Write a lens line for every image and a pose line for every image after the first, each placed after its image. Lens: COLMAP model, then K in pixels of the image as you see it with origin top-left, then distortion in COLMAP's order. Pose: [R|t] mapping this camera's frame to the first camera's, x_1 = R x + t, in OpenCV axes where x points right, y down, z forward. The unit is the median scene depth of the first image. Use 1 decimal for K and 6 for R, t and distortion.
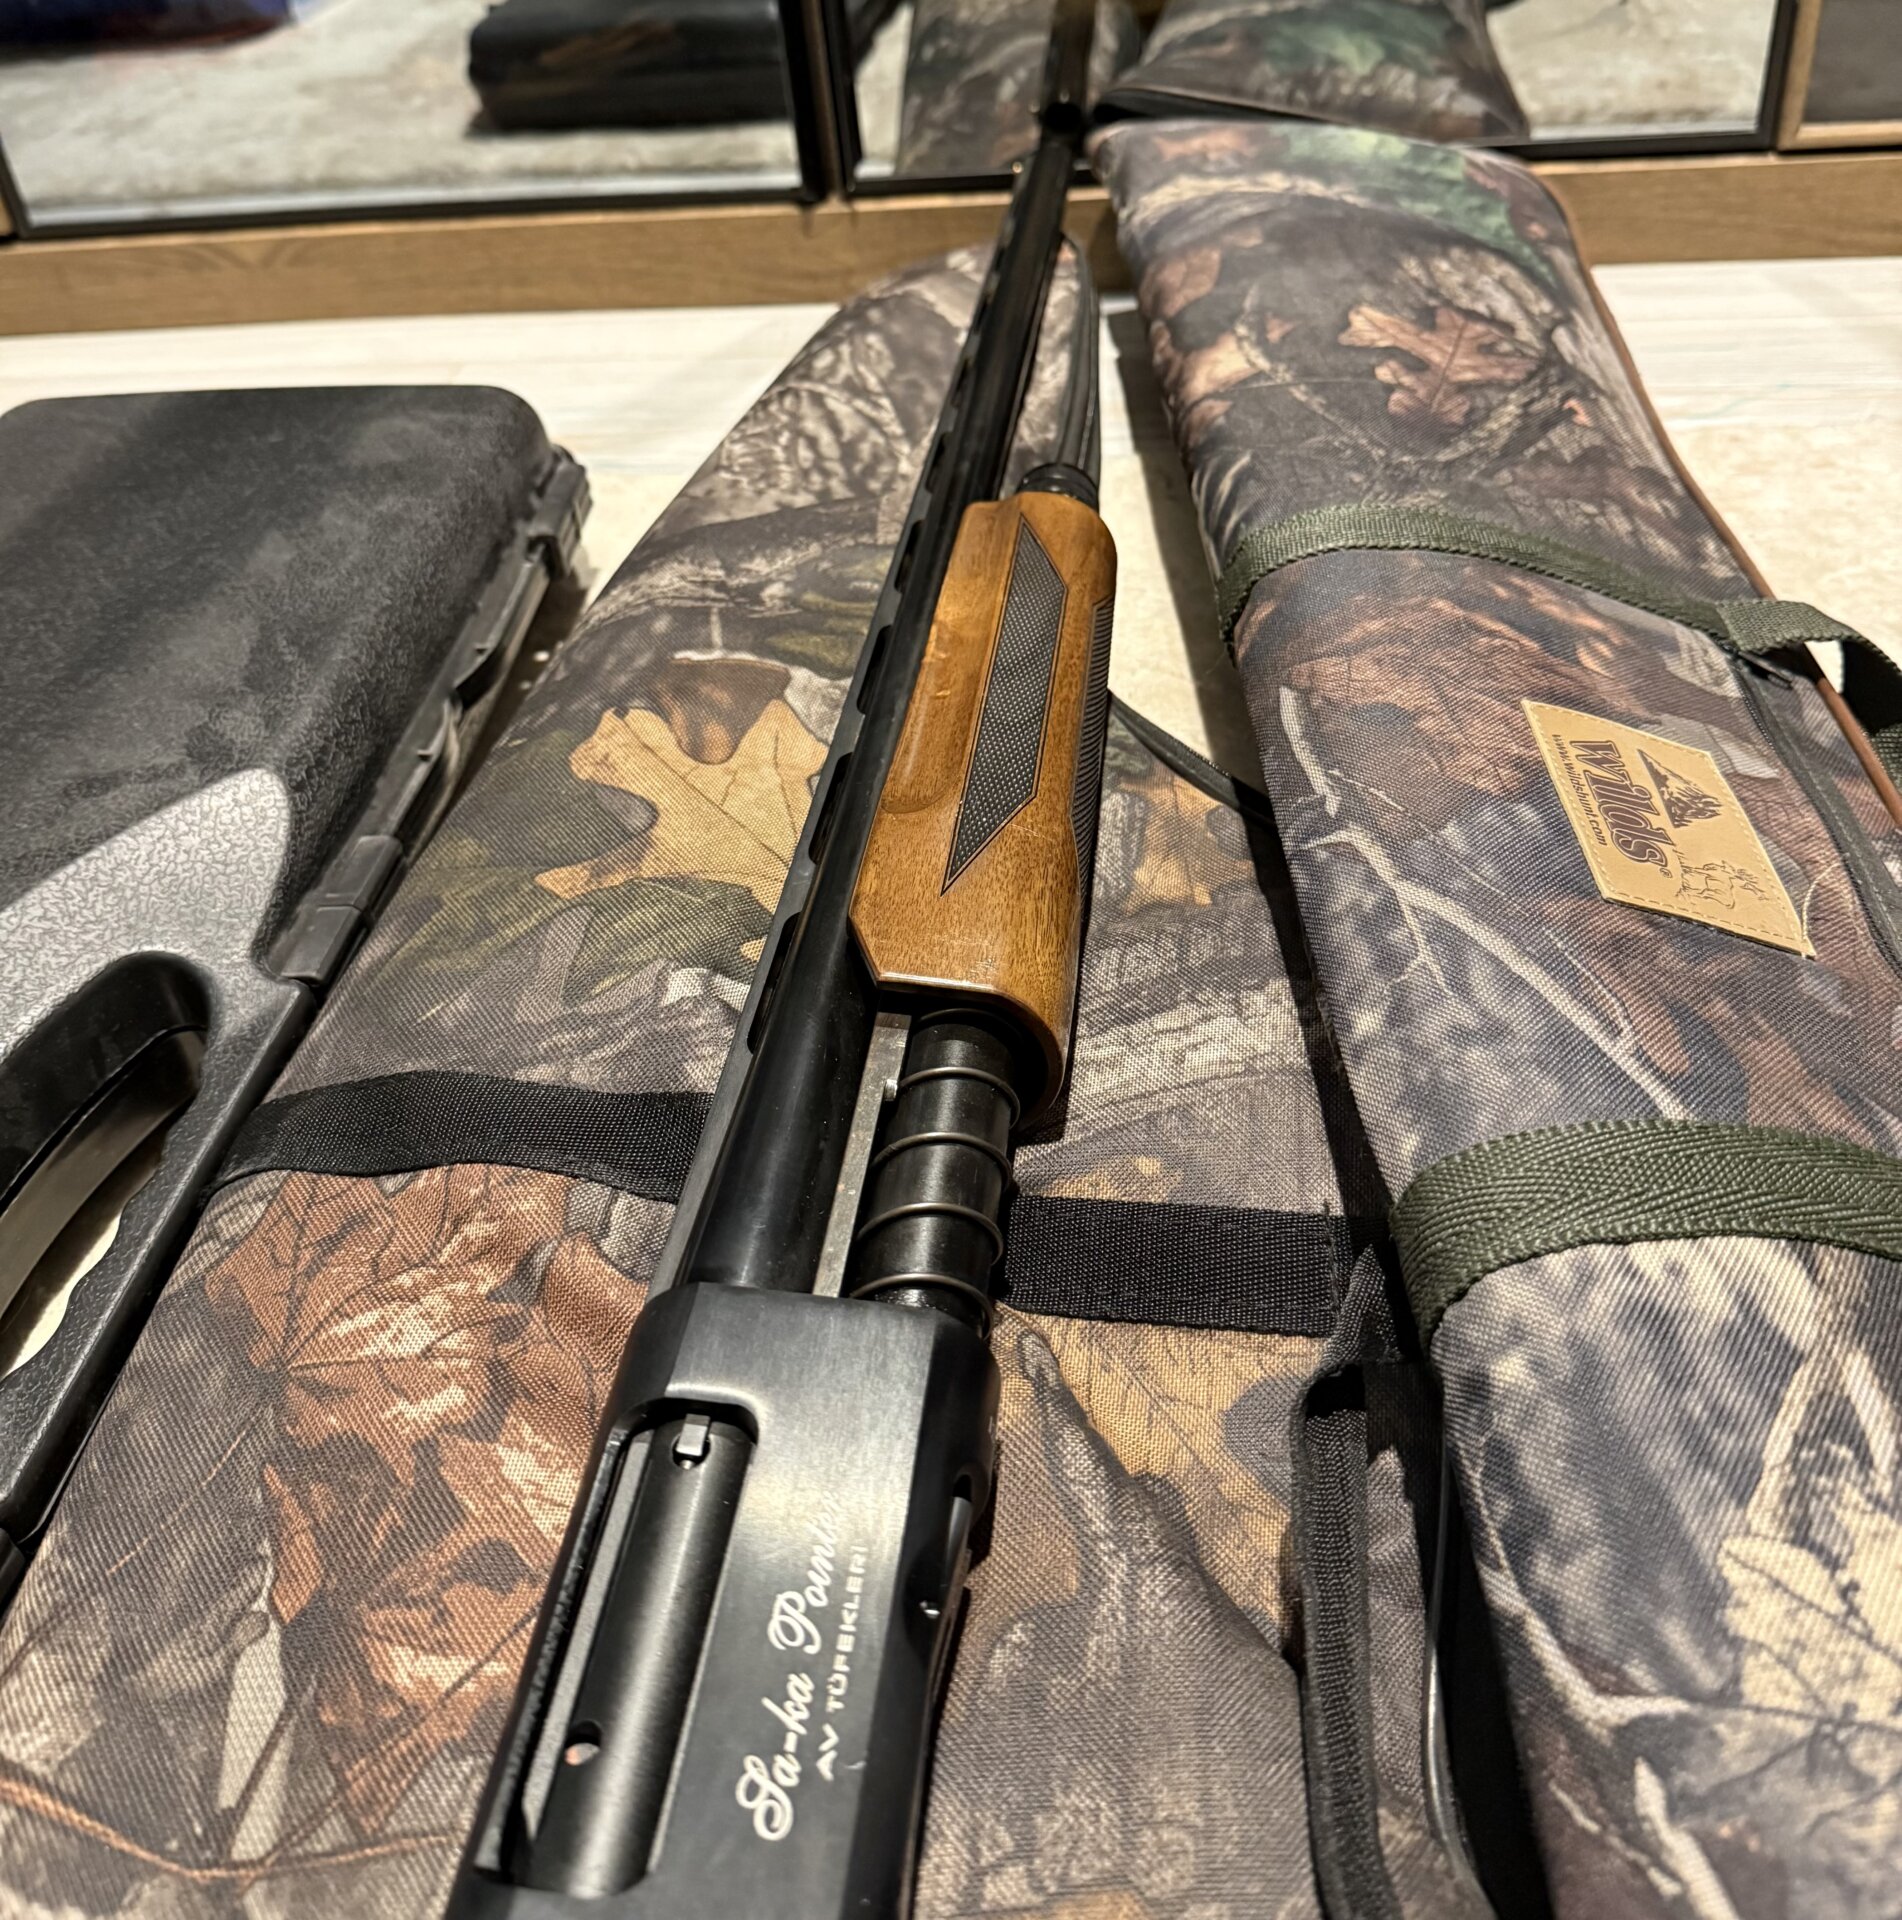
lens RADIAL K [[1733.3, 0, 936.0], [0, 1733.3, 799.2], [0, 0, 1]] dist [0.128595, -0.218151]
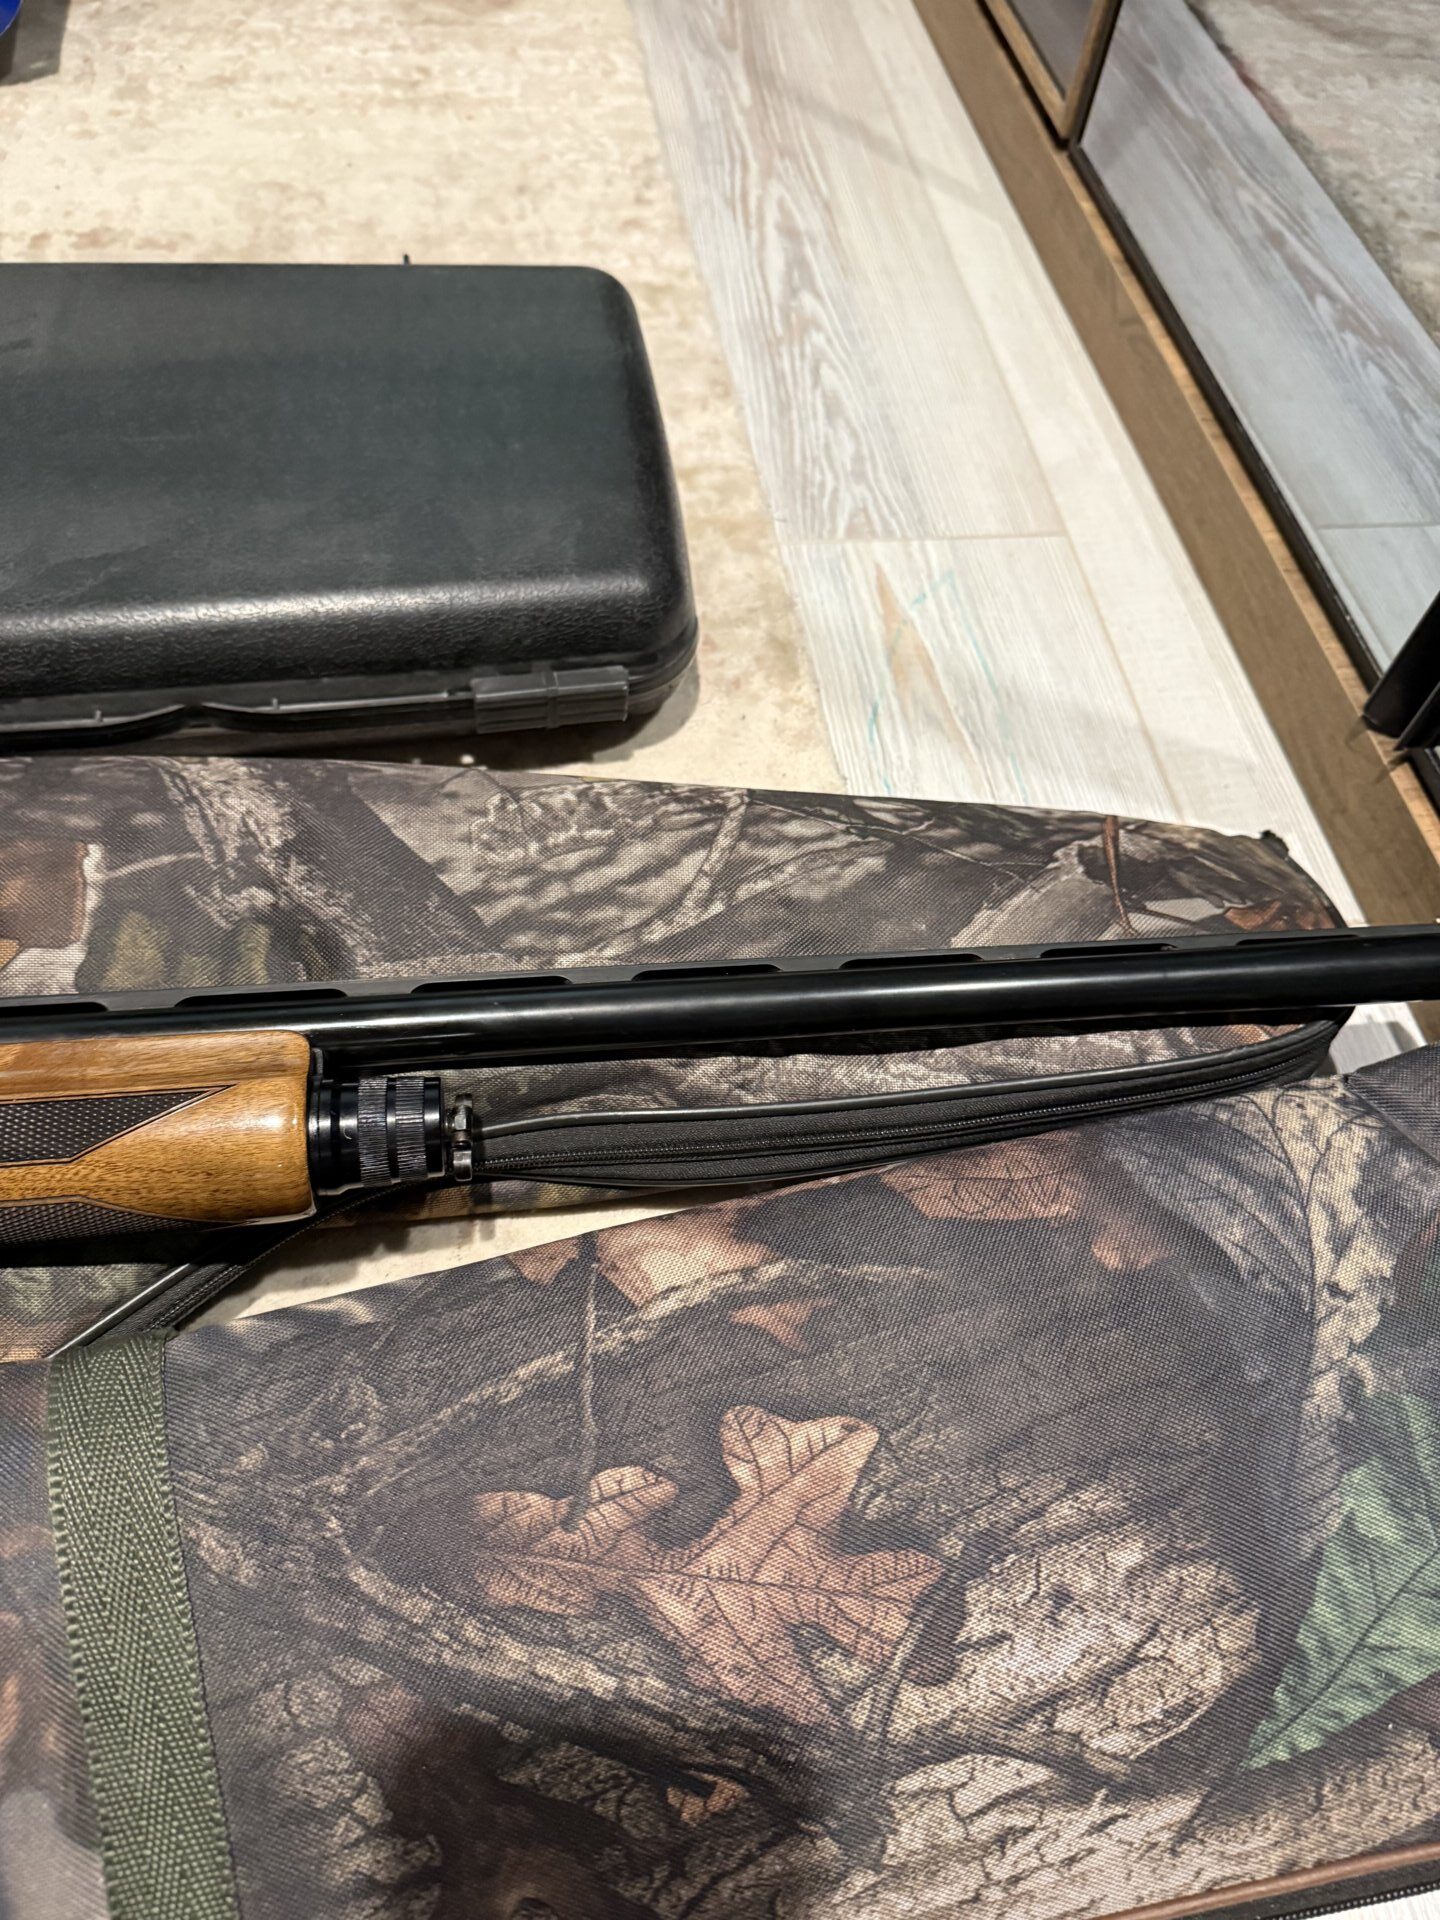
lens RADIAL K [[1320.1, 0, 725.5], [0, 1320.1, 971.0], [0, 0, 1]] dist [0.044680, -0.100943]
pose [[0.266950, 0.867576, -0.419582, 0.388023], [-0.682056, 0.477670, 0.553743, -0.821122], [0.680836, 0.138356, 0.719250, 0.760586]]
